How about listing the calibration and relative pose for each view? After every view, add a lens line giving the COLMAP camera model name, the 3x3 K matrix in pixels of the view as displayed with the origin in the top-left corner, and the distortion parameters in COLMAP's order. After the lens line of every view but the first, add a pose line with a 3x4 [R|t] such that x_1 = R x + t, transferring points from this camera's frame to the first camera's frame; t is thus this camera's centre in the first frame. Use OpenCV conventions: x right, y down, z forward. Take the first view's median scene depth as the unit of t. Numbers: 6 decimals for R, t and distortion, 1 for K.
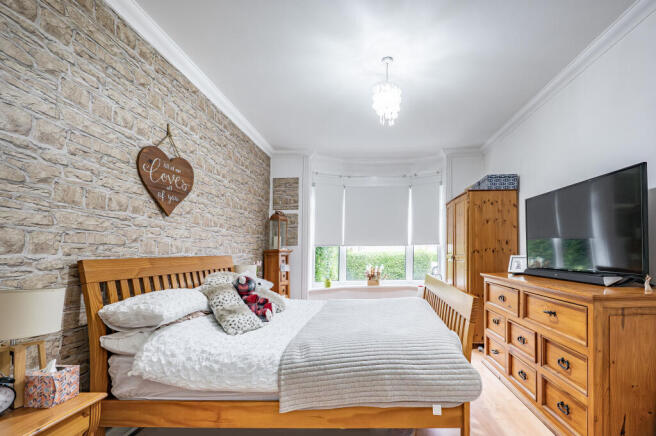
lens RADIAL K [[289.2, 0, 379.5], [0, 289.2, 241.4], [0, 0, 1]] dist [-0.000582, -0.000248]
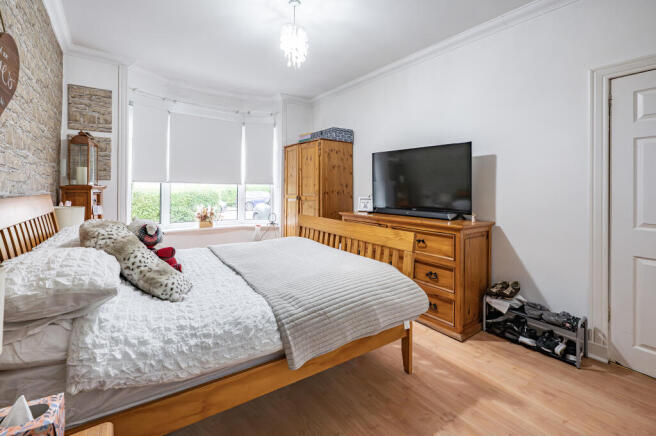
lens RADIAL K [[282.2, 0, 326.5], [0, 282.2, 186.1], [0, 0, 1]] dist [0.001577, 0.000226]
pose [[0.824480, 0.031120, 0.565035, -0.288981], [-0.045121, 0.998923, 0.010822, -0.004648], [-0.564090, -0.034417, 0.824996, 0.077052]]
